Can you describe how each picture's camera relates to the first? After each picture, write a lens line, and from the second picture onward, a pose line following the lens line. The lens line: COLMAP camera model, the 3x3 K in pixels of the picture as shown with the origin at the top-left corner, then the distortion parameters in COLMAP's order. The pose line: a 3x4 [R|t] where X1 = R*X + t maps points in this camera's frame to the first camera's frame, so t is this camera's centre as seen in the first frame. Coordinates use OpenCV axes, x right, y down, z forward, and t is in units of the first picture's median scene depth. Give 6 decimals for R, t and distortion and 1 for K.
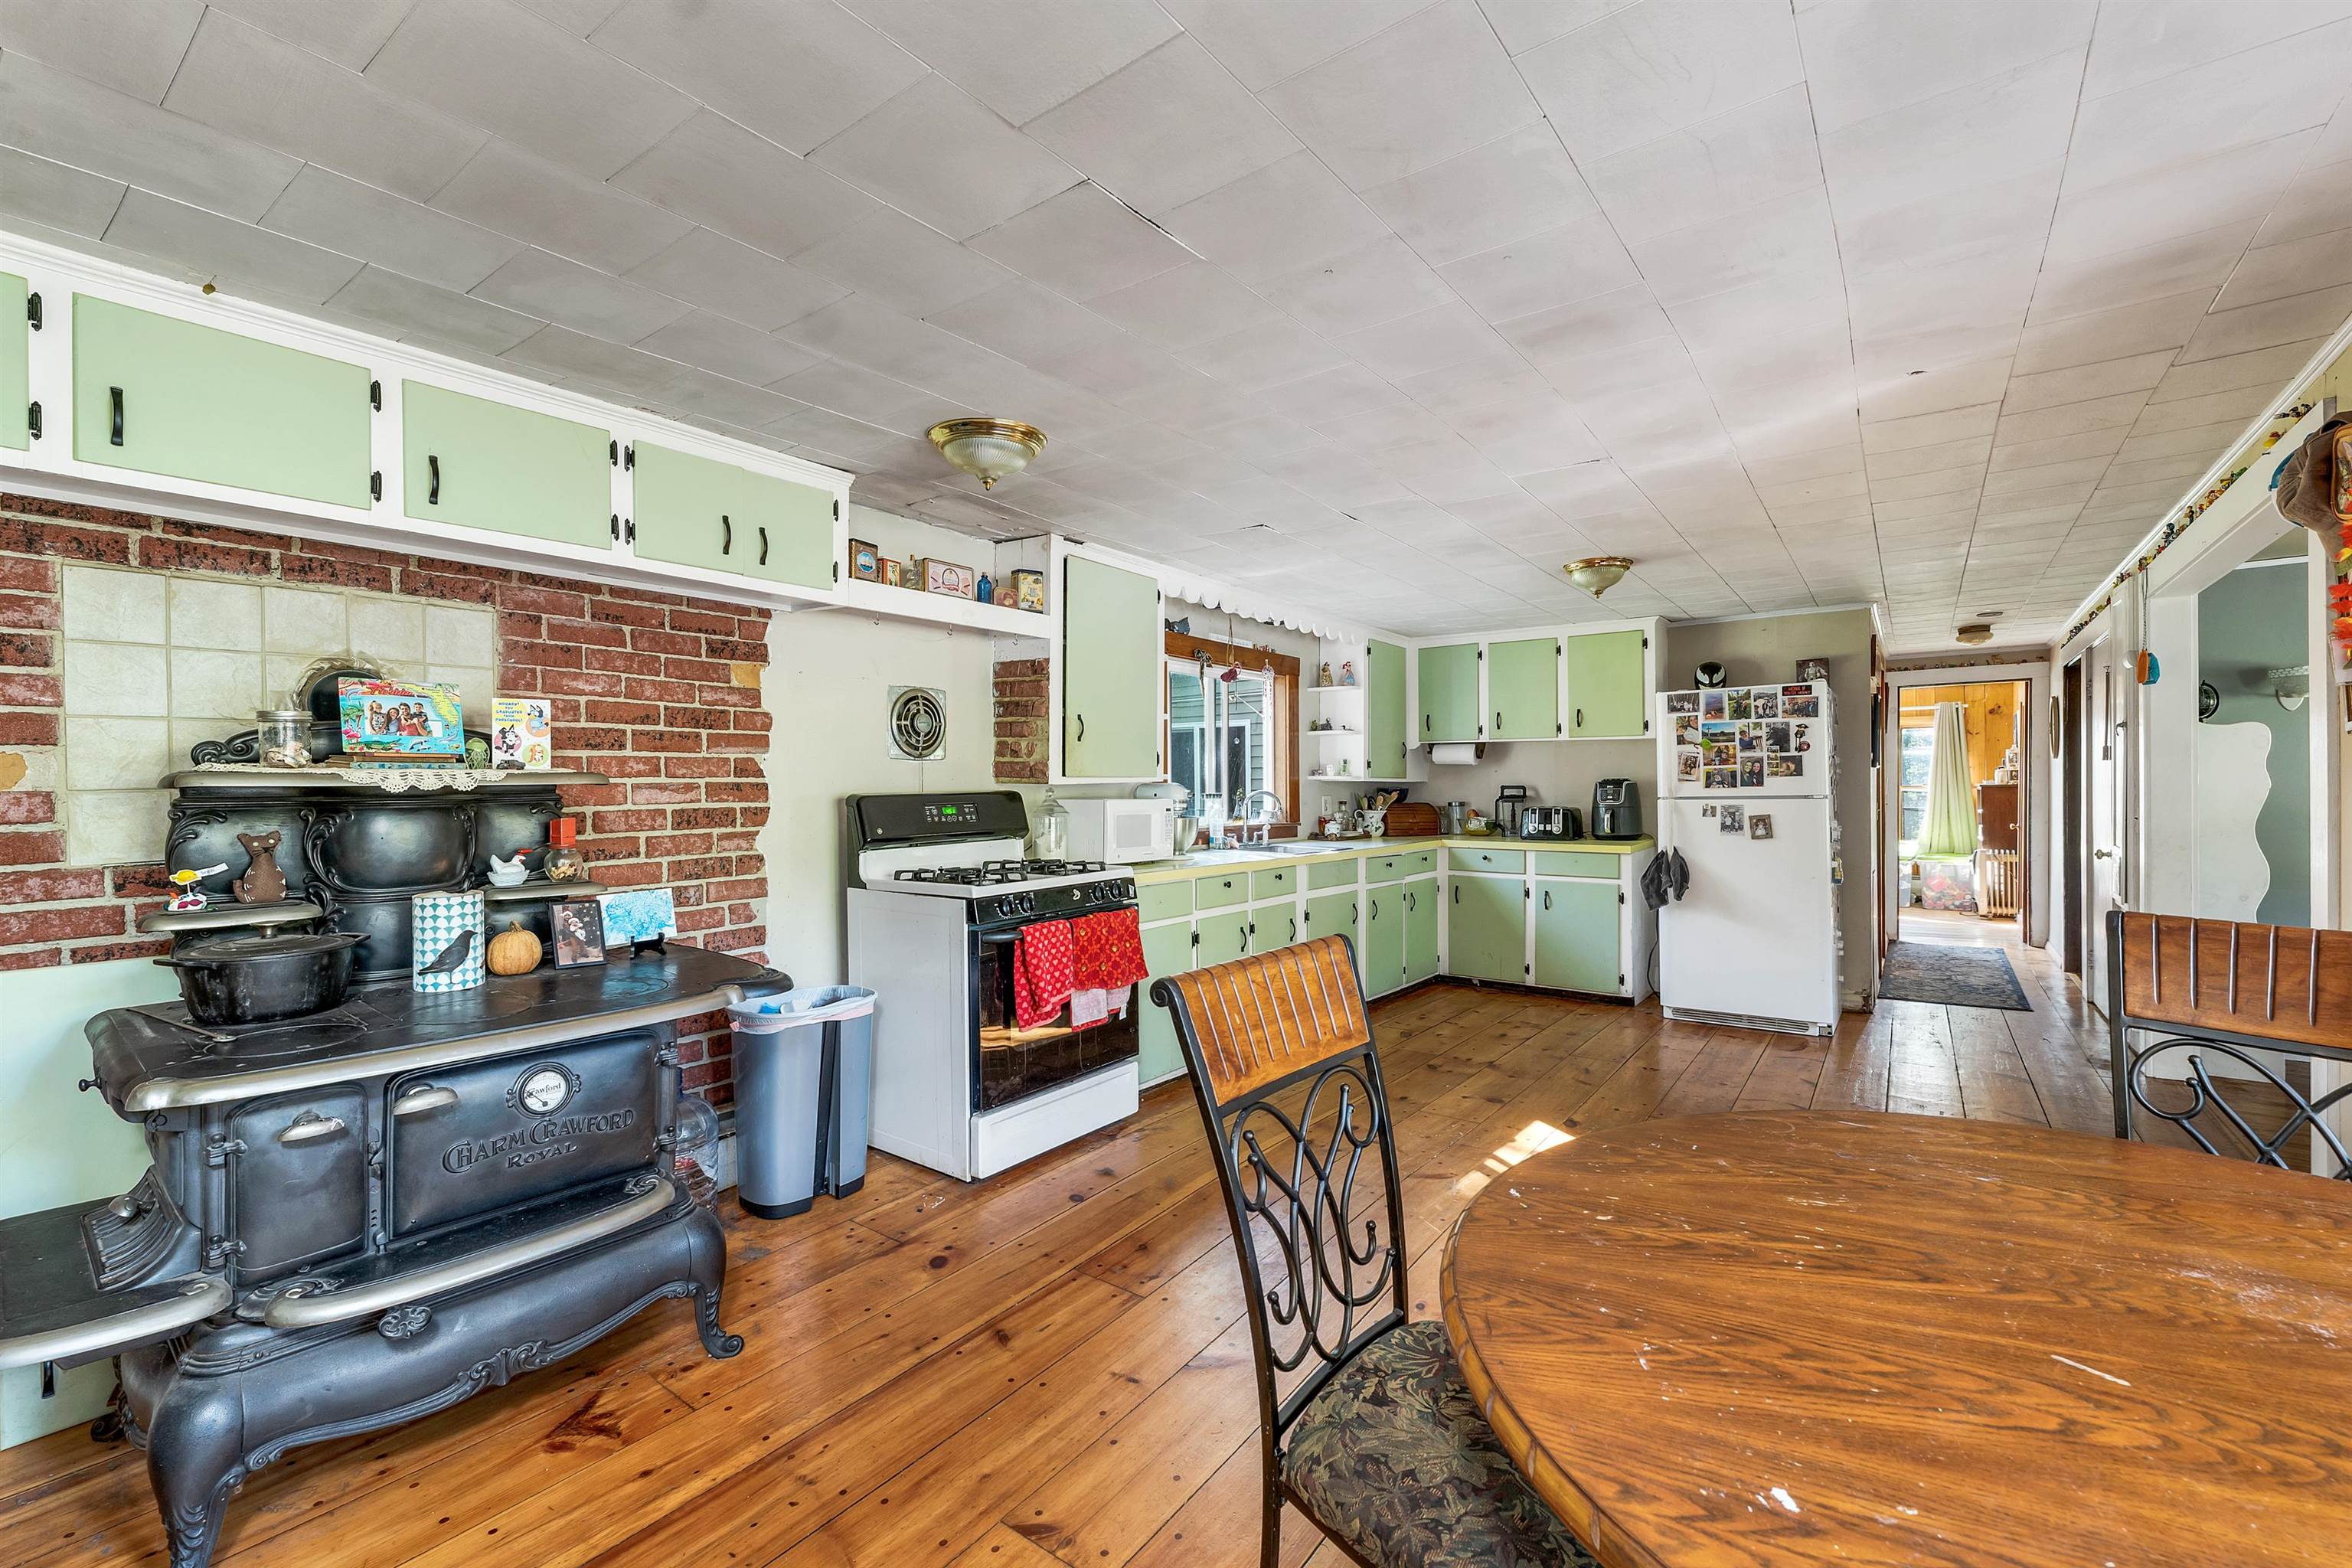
lens RADIAL K [[1021.8, 0, 1174.7], [0, 1021.8, 782.9], [0, 0, 1]] dist [-0.004003, -0.000420]
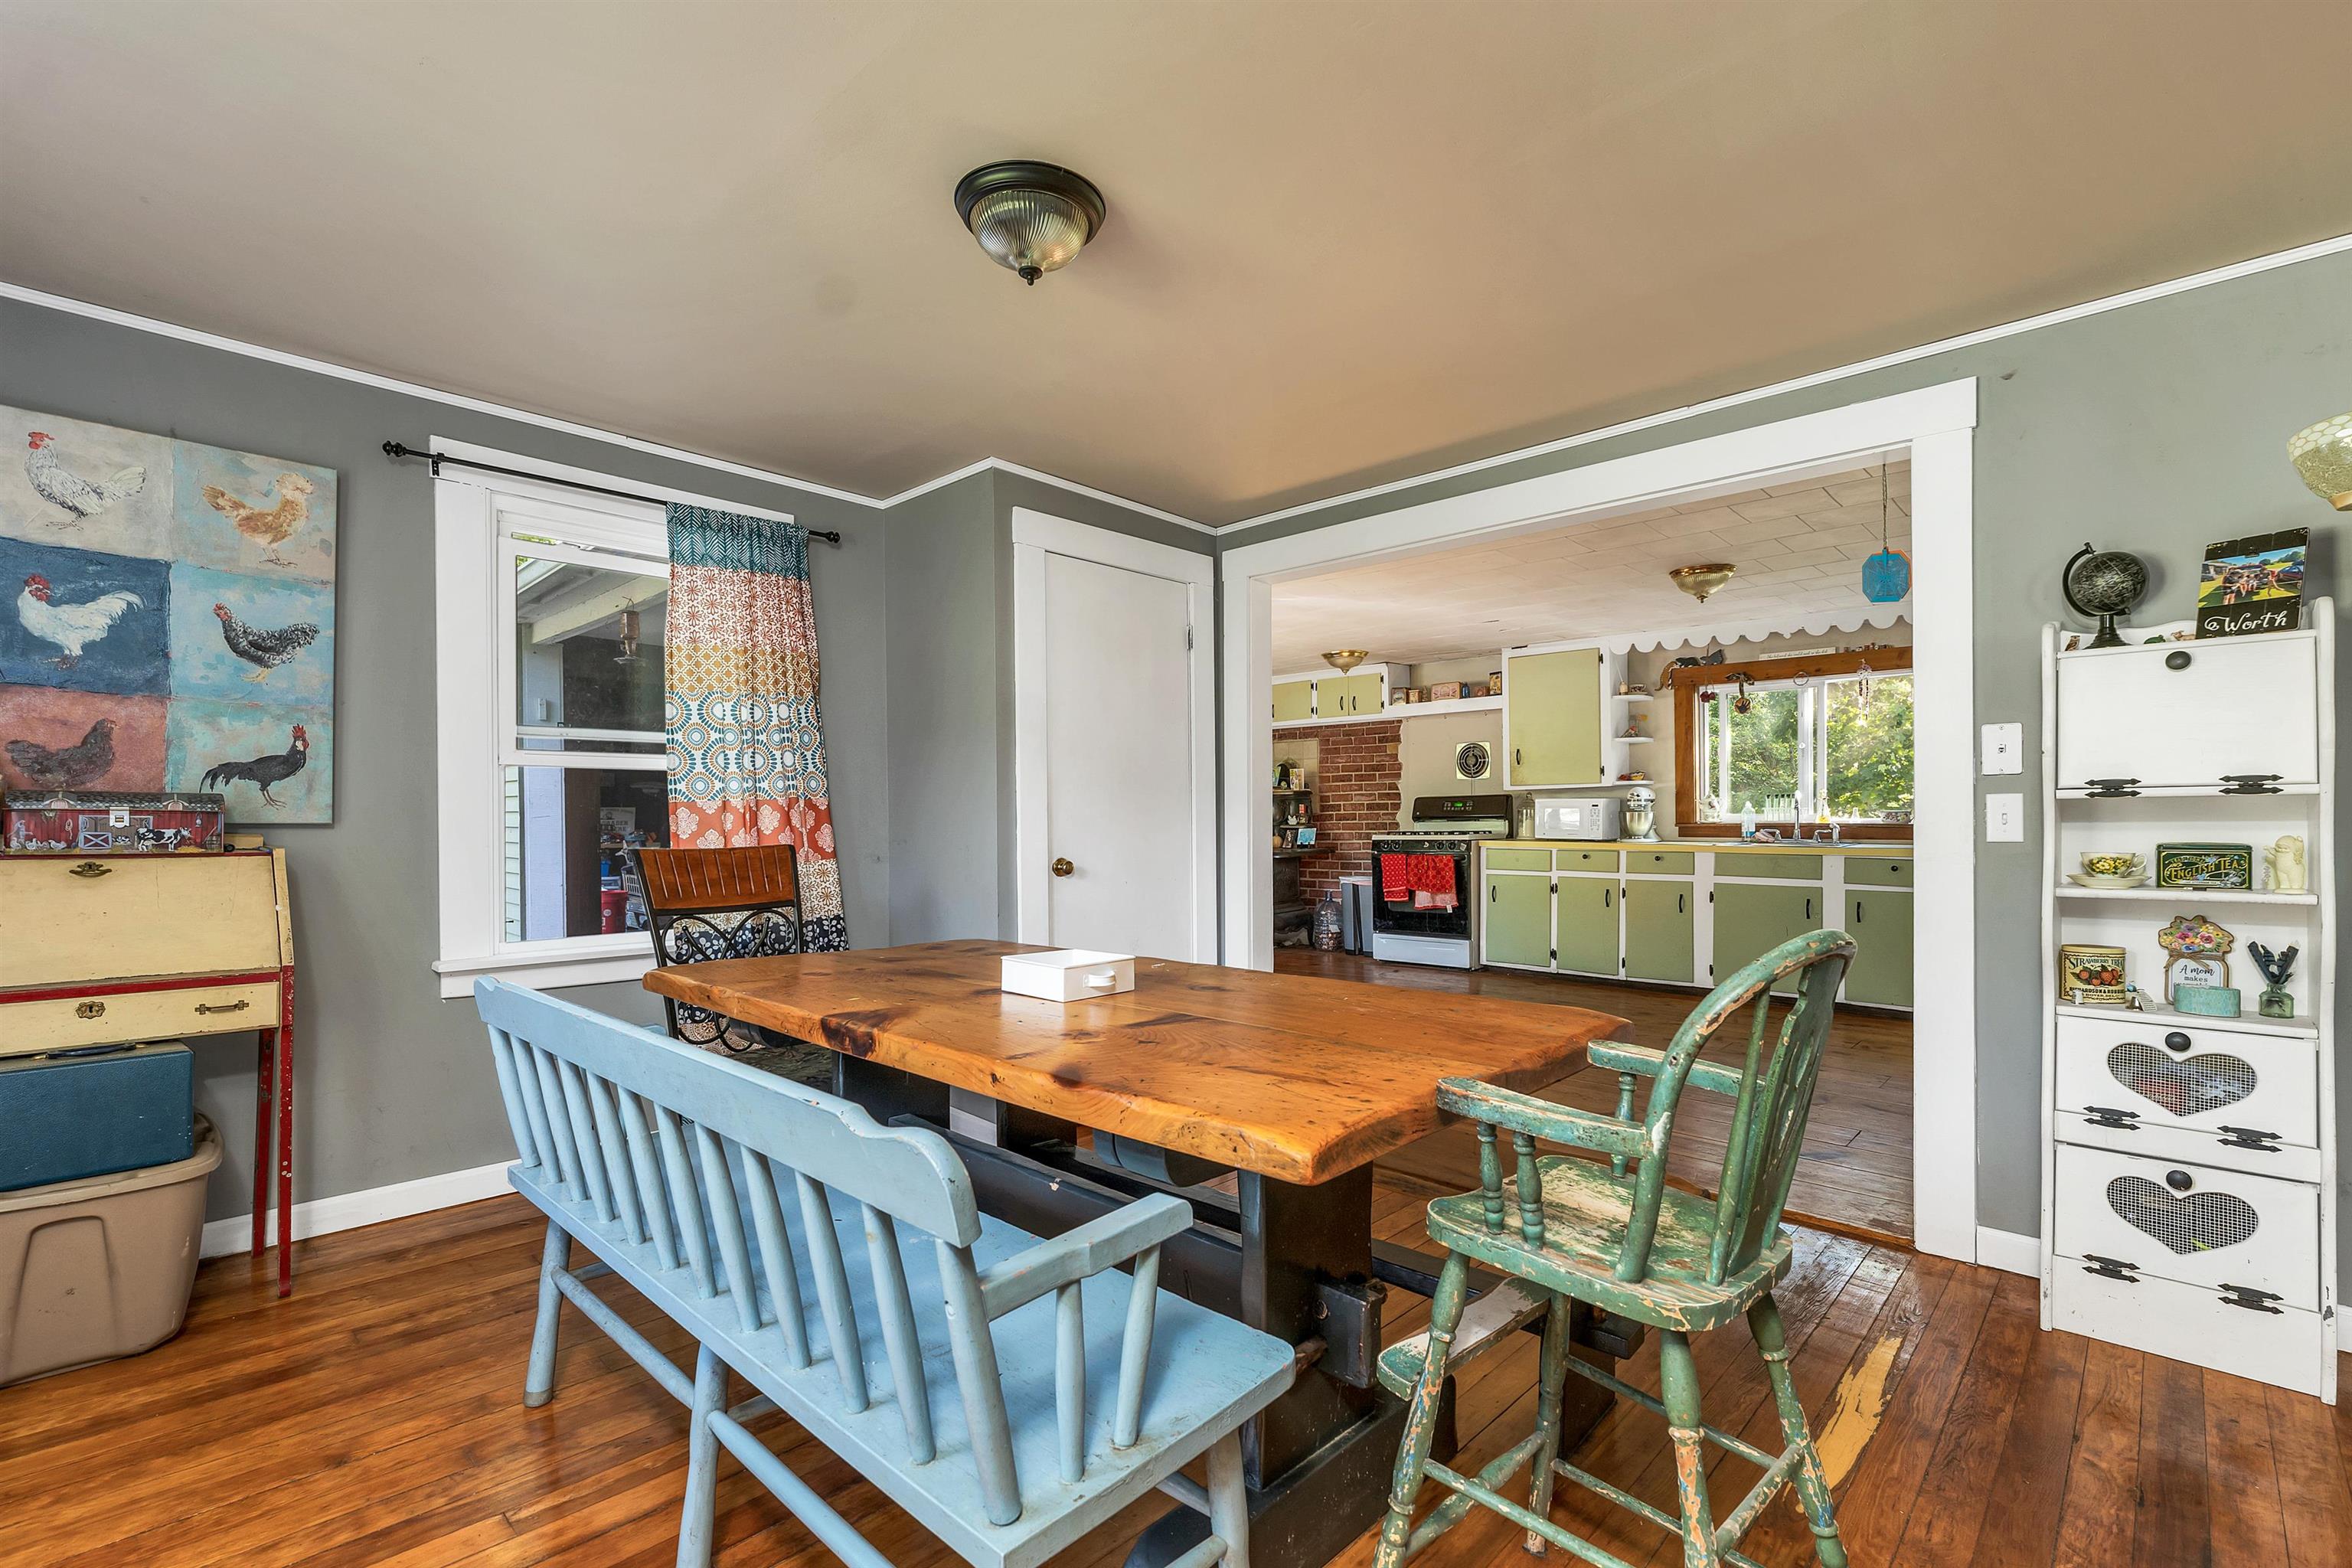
lens RADIAL K [[1021.8, 0, 1218.6], [0, 1021.8, 823.2], [0, 0, 1]] dist [-0.004003, -0.000420]
pose [[-0.106115, 0.007614, -0.994325, 2.042124], [0.002474, 0.999970, 0.007394, 0.053645], [0.994351, -0.001676, -0.106130, 0.837822]]
